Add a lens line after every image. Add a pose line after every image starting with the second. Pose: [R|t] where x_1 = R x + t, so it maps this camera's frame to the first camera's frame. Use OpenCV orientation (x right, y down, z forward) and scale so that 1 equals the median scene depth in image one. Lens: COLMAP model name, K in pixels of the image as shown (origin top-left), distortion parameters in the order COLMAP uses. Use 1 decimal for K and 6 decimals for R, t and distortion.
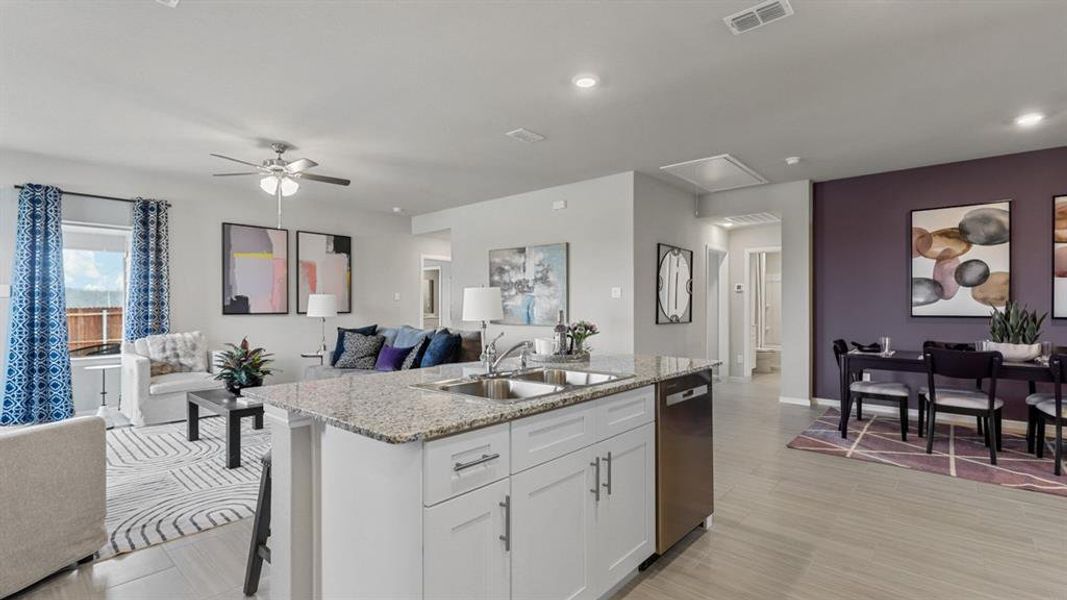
lens RADIAL K [[484.6, 0, 534.2], [0, 484.6, 307.1], [0, 0, 1]] dist [0.001986, -0.001136]
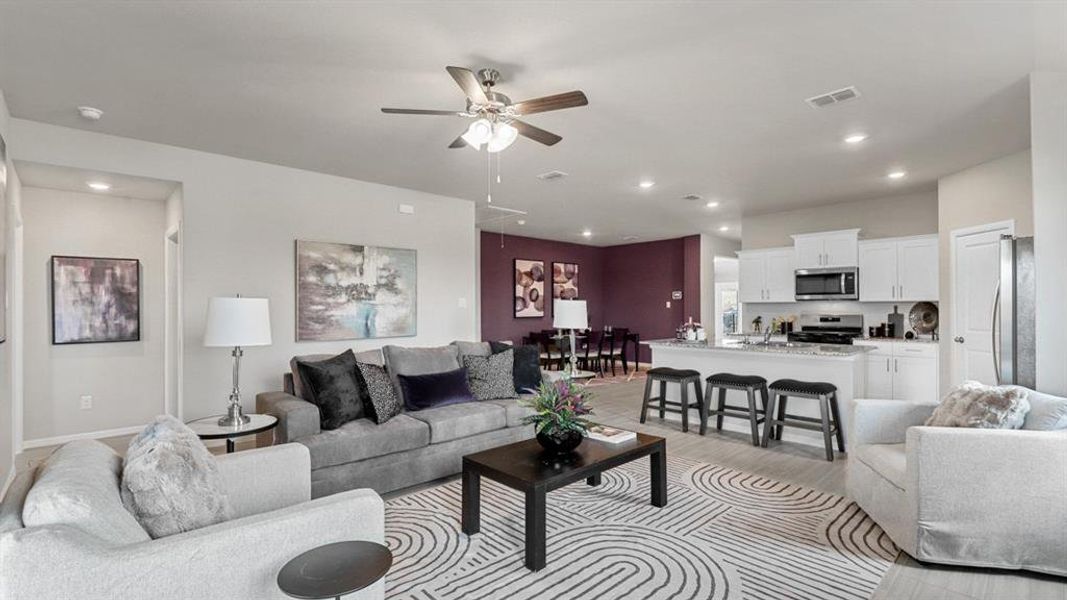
lens RADIAL K [[484.6, 0, 540.8], [0, 484.6, 303.8], [0, 0, 1]] dist [0.001986, -0.001136]
pose [[0.092411, 0.006992, 0.995696, -1.008784], [0.005883, 0.999954, -0.007568, -0.018211], [-0.995704, 0.006557, 0.092366, 0.750994]]
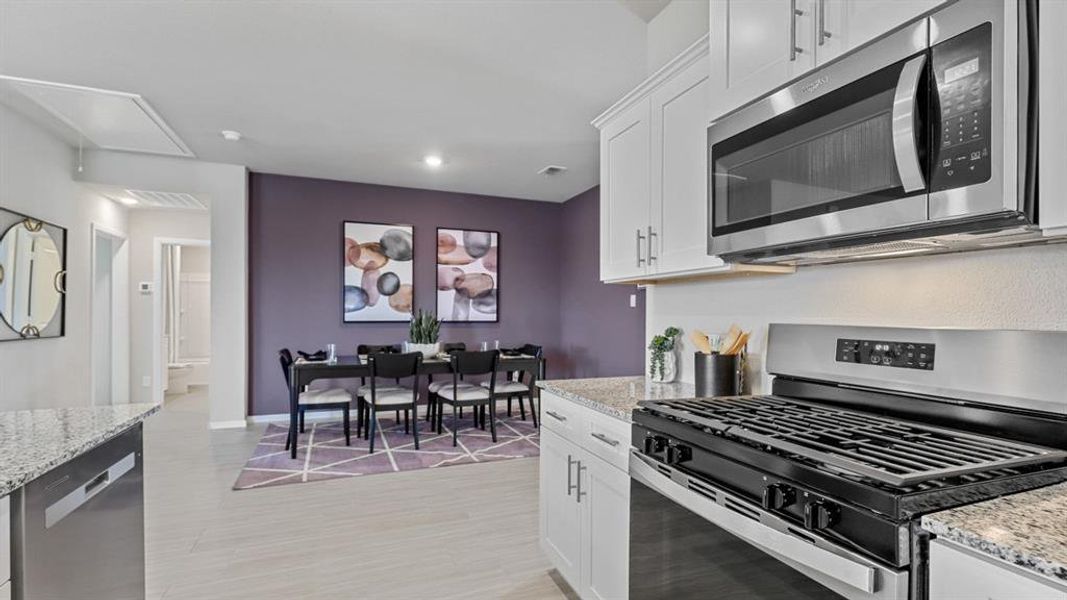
lens RADIAL K [[484.6, 0, 536.0], [0, 484.6, 313.3], [0, 0, 1]] dist [0.001986, -0.001136]
pose [[0.452142, -0.000283, 0.891946, 0.030686], [-0.001177, 0.999999, 0.000914, -0.001415], [-0.891945, -0.001463, 0.452141, 0.157450]]
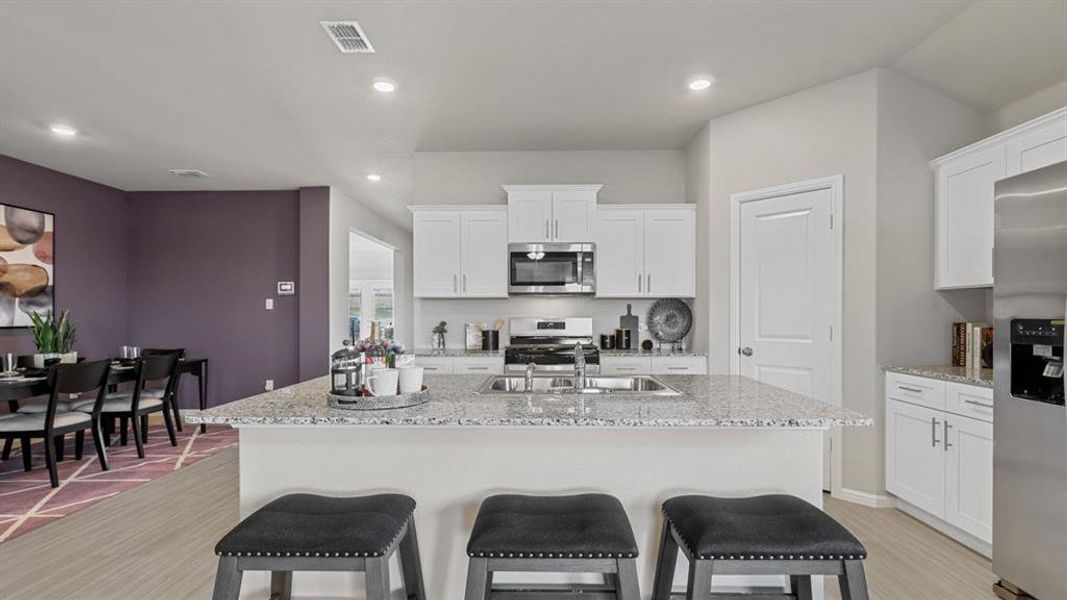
lens RADIAL K [[484.6, 0, 541.1], [0, 484.6, 318.4], [0, 0, 1]] dist [0.001986, -0.001136]
pose [[-0.638256, -0.005191, 0.769806, -0.296909], [0.002866, 0.999954, 0.009119, -0.001322], [-0.769819, 0.008026, -0.638212, 0.654871]]
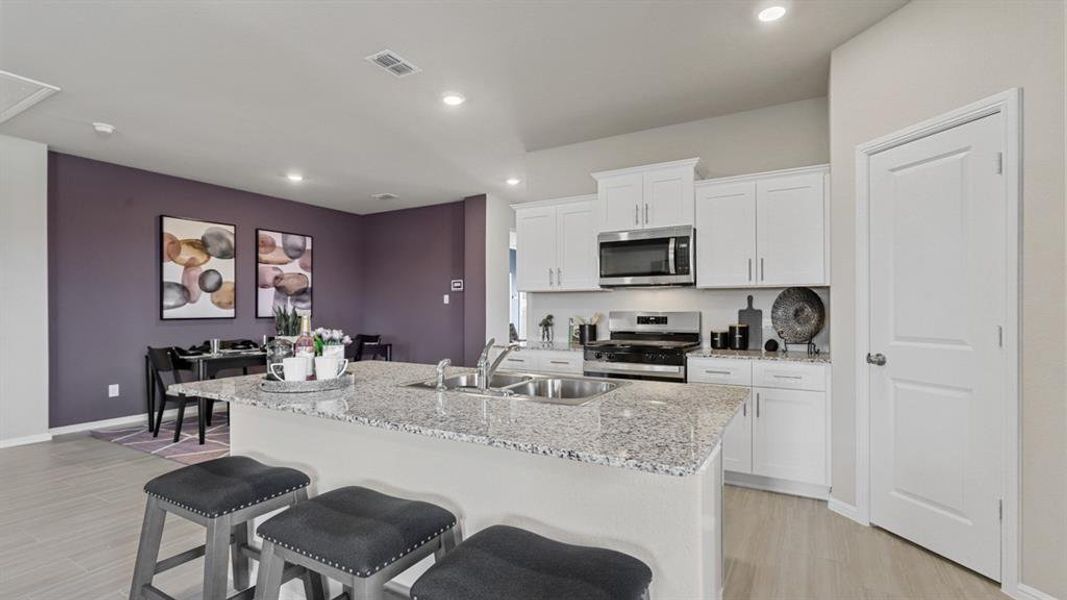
lens RADIAL K [[484.6, 0, 537.7], [0, 484.6, 305.7], [0, 0, 1]] dist [0.001986, -0.001136]
pose [[-0.192899, 0.004925, 0.981206, -0.372808], [0.005034, 0.999979, -0.004030, -0.001782], [-0.981206, 0.004162, -0.192920, 0.431364]]
